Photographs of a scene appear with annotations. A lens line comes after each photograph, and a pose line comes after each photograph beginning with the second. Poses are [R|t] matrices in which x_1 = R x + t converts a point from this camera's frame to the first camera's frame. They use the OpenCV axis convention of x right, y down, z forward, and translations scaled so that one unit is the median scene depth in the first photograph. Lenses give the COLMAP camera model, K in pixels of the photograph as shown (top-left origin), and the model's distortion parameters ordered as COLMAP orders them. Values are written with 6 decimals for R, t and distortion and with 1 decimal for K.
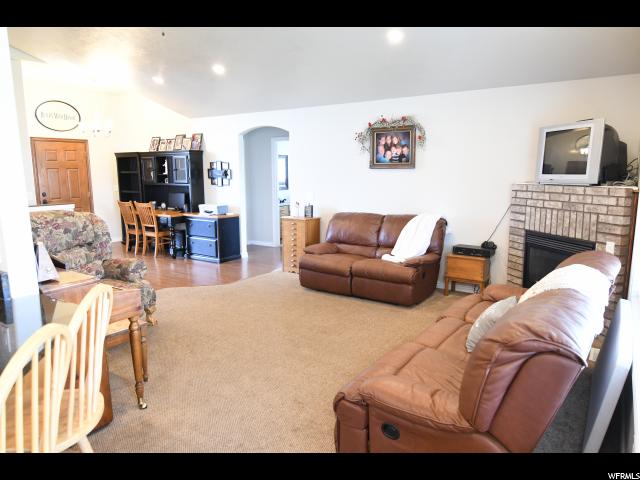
lens RADIAL K [[440.5, 0, 317.1], [0, 440.5, 242.5], [0, 0, 1]] dist [-0.017349, -0.007747]
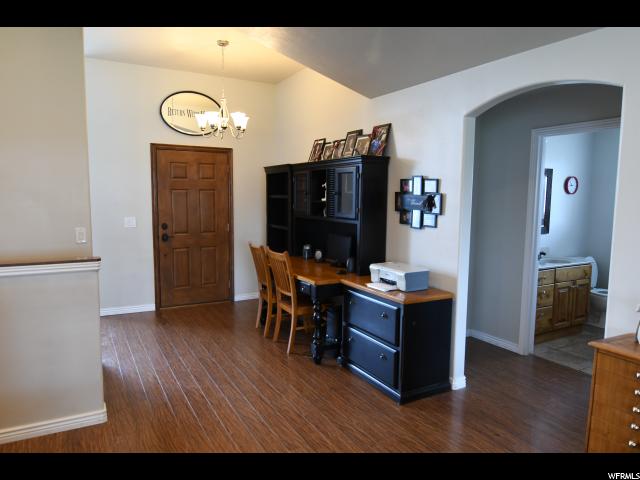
lens RADIAL K [[440.5, 0, 317.6], [0, 440.5, 238.7], [0, 0, 1]] dist [-0.017349, -0.007747]
pose [[0.892090, 0.056568, -0.448303, -0.099793], [-0.087242, 0.995028, -0.048051, -0.082302], [0.443356, 0.081976, 0.892589, 0.515329]]
